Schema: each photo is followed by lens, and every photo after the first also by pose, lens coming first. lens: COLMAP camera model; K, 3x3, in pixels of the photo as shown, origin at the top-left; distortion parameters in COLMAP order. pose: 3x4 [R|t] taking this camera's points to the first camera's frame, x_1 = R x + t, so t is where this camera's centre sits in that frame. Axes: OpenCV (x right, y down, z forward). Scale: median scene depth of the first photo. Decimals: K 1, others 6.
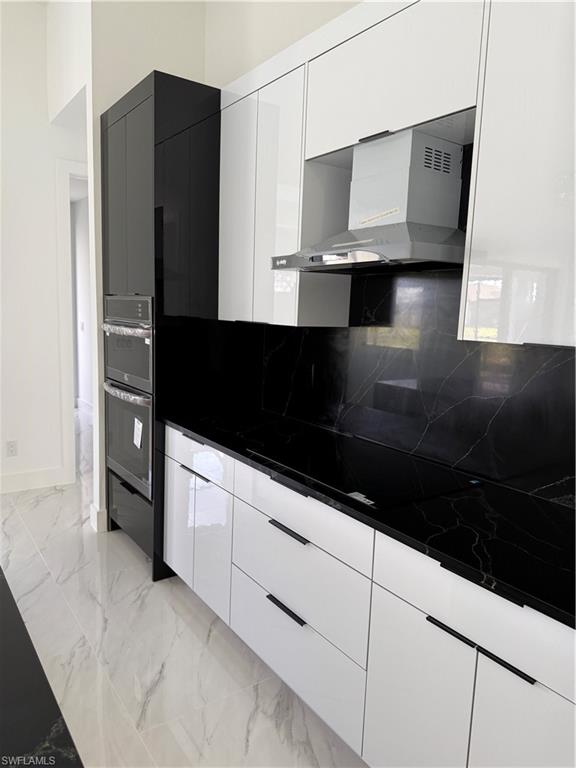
lens RADIAL K [[545.5, 0, 281.4], [0, 545.5, 382.4], [0, 0, 1]] dist [0.023686, -0.022870]
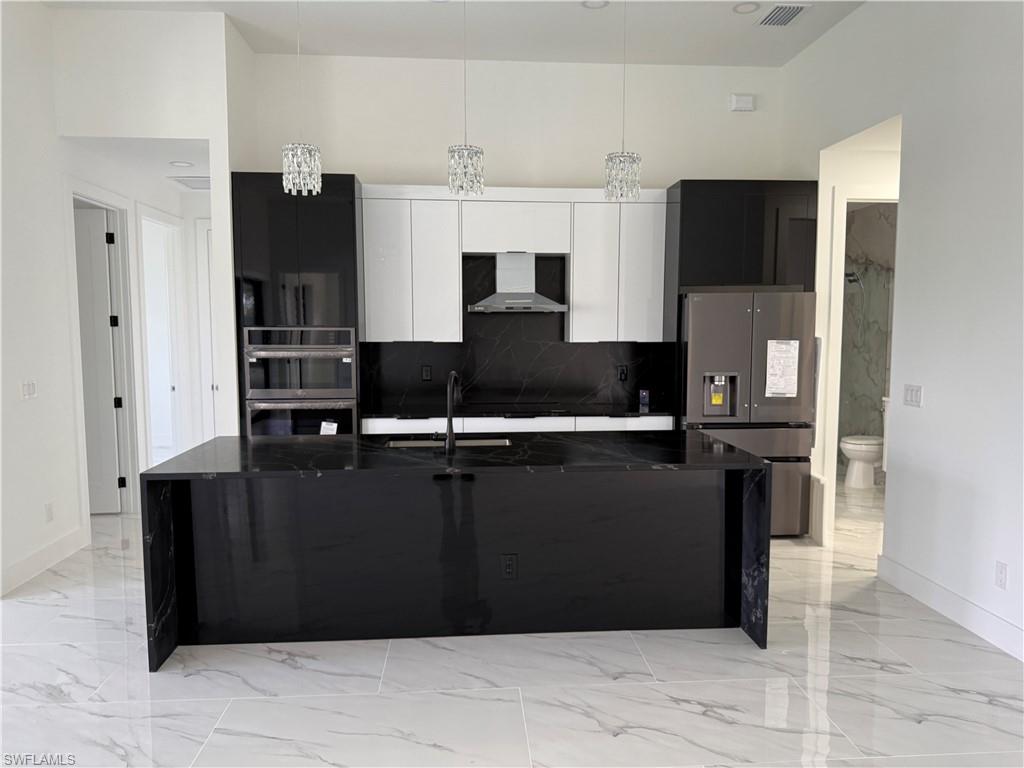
lens RADIAL K [[727.4, 0, 519.7], [0, 727.4, 390.4], [0, 0, 1]] dist [0.023686, -0.022870]
pose [[0.498756, -0.099290, 0.861037, -1.635034], [0.132416, 0.990484, 0.037515, -0.011817], [-0.856568, 0.095304, 0.507157, -0.292328]]
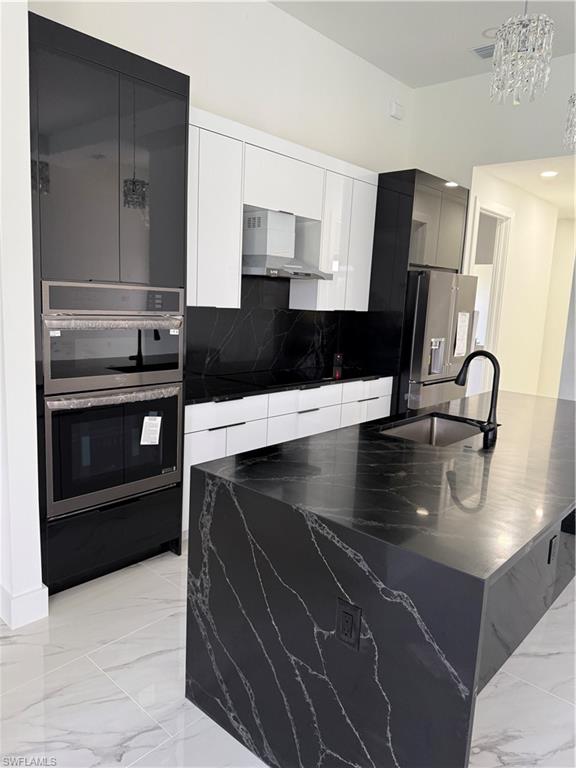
lens RADIAL K [[545.5, 0, 292.5], [0, 545.5, 382.0], [0, 0, 1]] dist [0.023686, -0.022870]
pose [[-0.248064, -0.187844, 0.950357, -1.312553], [0.078717, 0.973868, 0.213038, -0.188027], [-0.965540, 0.127657, -0.226795, 1.048446]]
